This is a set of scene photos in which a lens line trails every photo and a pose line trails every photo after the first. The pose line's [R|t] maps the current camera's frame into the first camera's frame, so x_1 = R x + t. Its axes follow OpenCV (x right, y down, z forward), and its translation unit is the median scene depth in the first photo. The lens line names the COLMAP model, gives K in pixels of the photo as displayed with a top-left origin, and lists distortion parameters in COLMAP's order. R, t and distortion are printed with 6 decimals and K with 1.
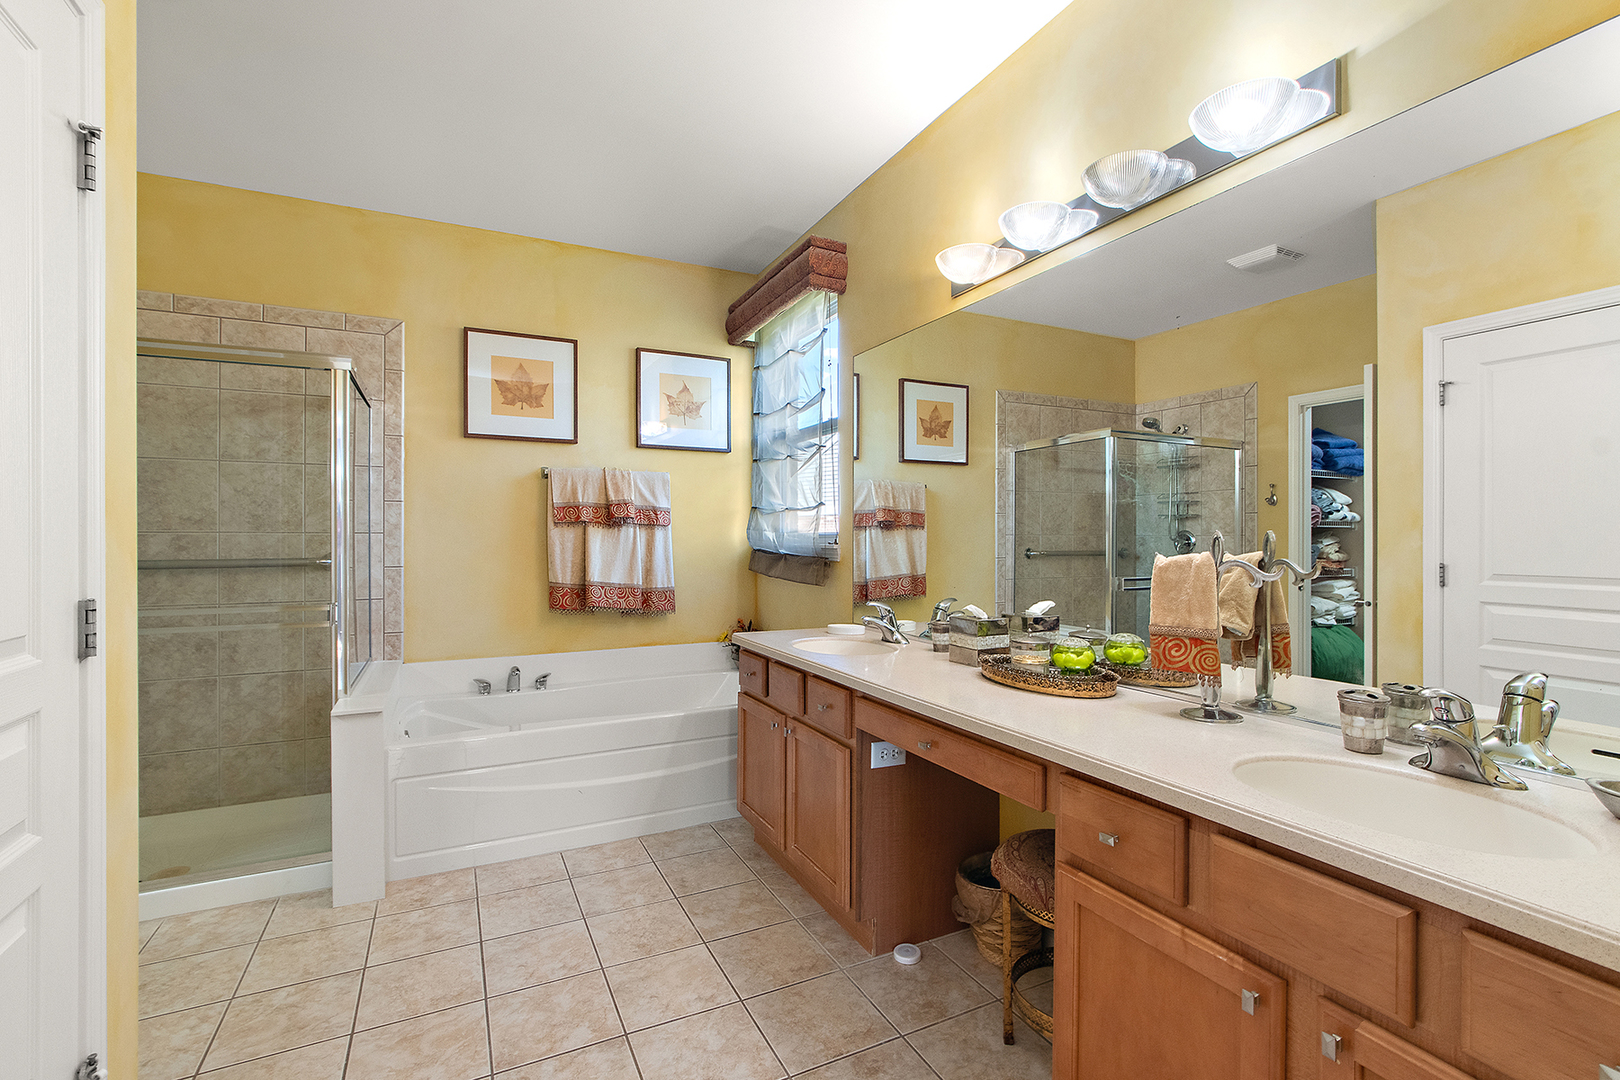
lens RADIAL K [[727.6, 0, 803.7], [0, 727.6, 536.3], [0, 0, 1]] dist [0.001011, -0.000283]
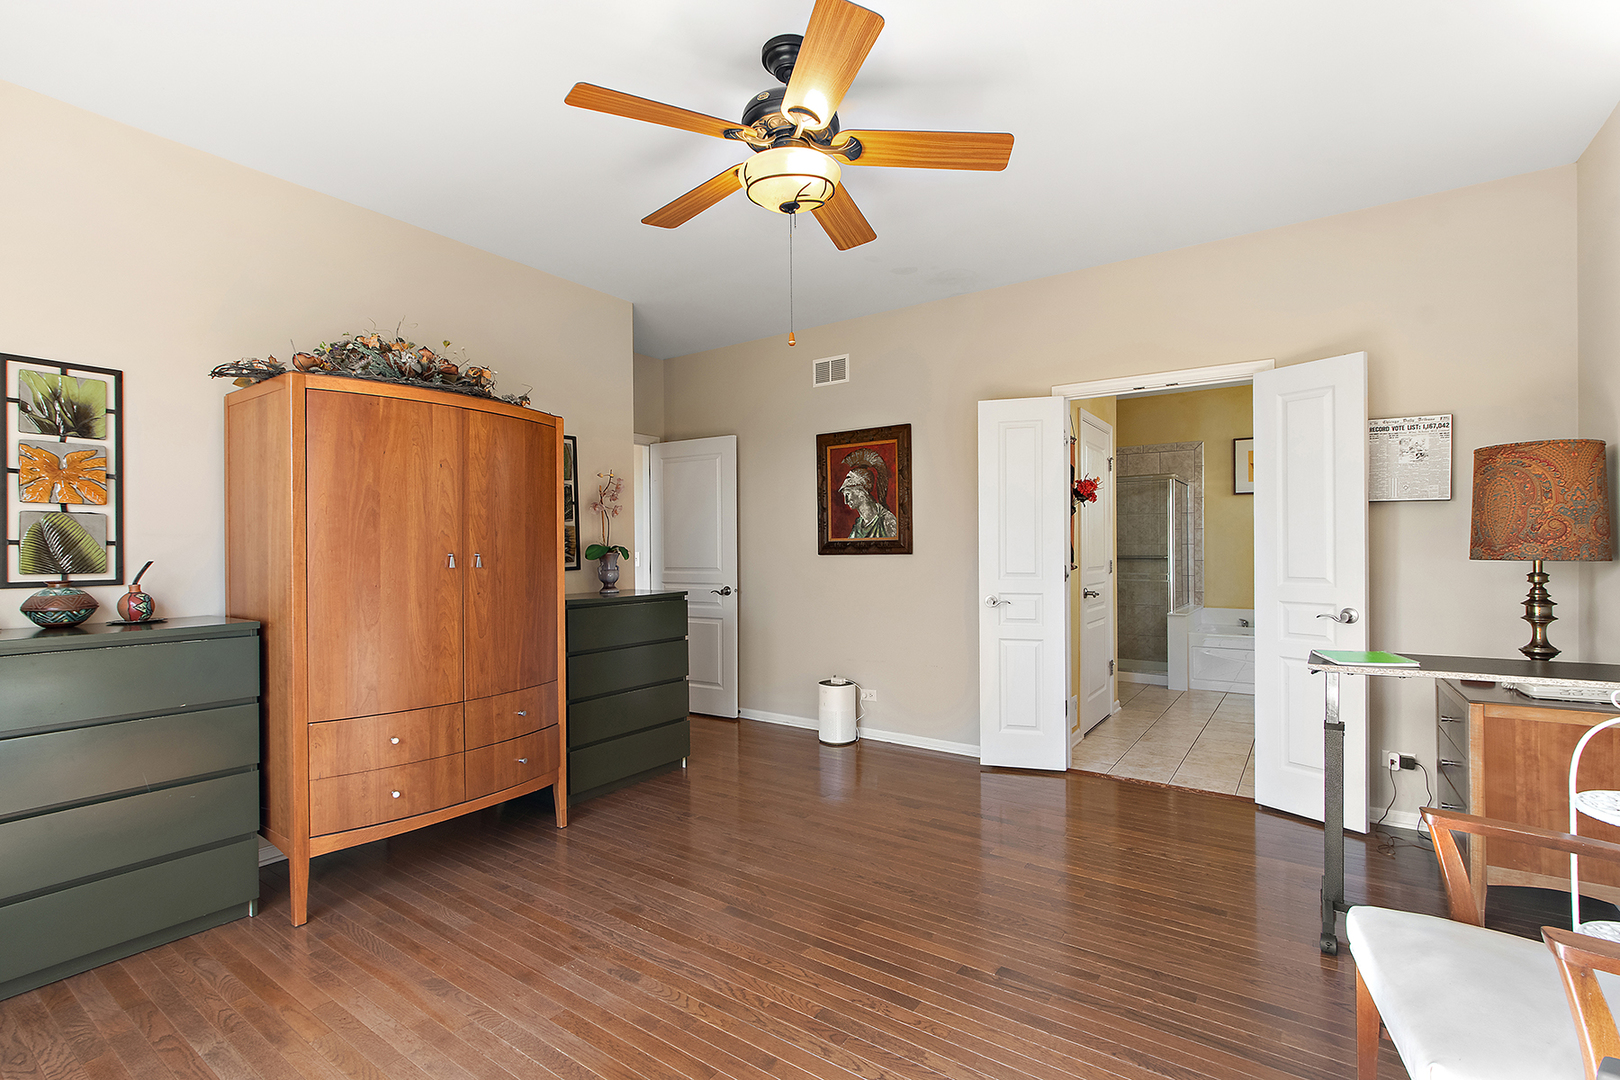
lens RADIAL K [[727.6, 0, 811.4], [0, 727.6, 540.7], [0, 0, 1]] dist [0.001011, -0.000283]
pose [[0.481666, -0.003418, -0.876348, 0.673714], [0.001704, 0.999994, -0.002964, -0.009531], [0.876353, -0.000065, 0.481669, -0.901356]]
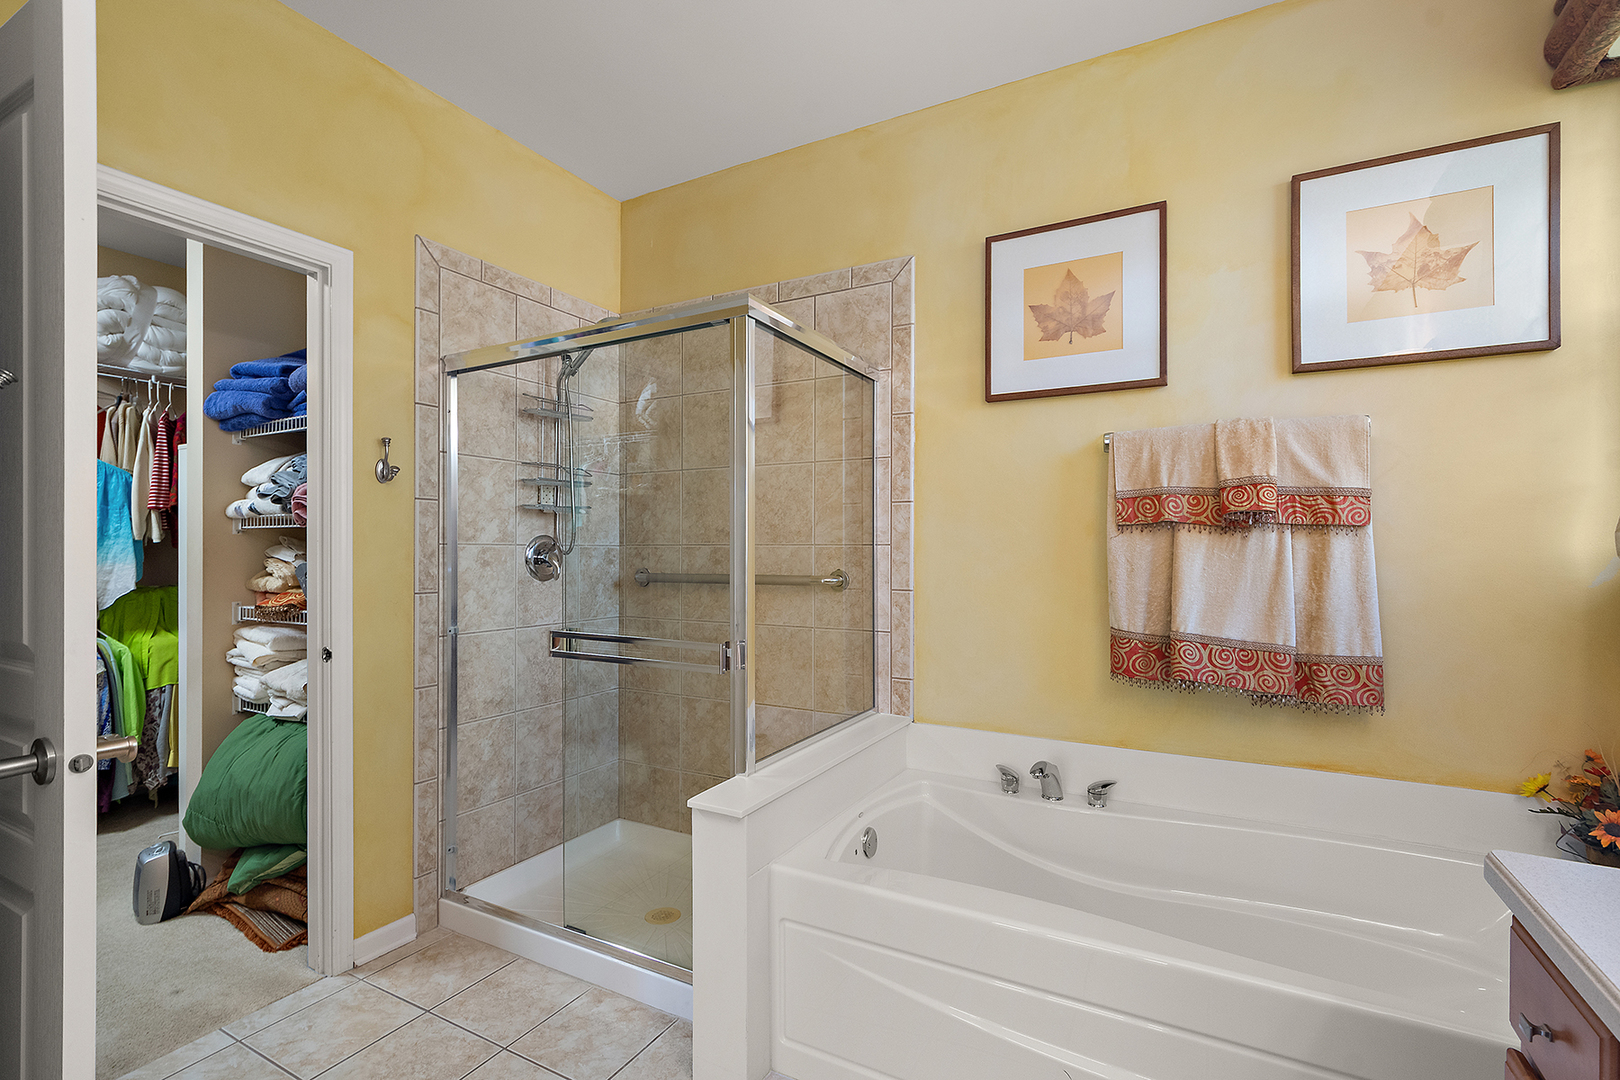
lens RADIAL K [[727.6, 0, 810.6], [0, 727.6, 551.3], [0, 0, 1]] dist [0.001011, -0.000283]
pose [[0.584591, -0.001433, -0.811327, -0.014779], [-0.003200, 0.999987, -0.004071, 0.004934], [0.811322, 0.004976, 0.584578, 0.458557]]
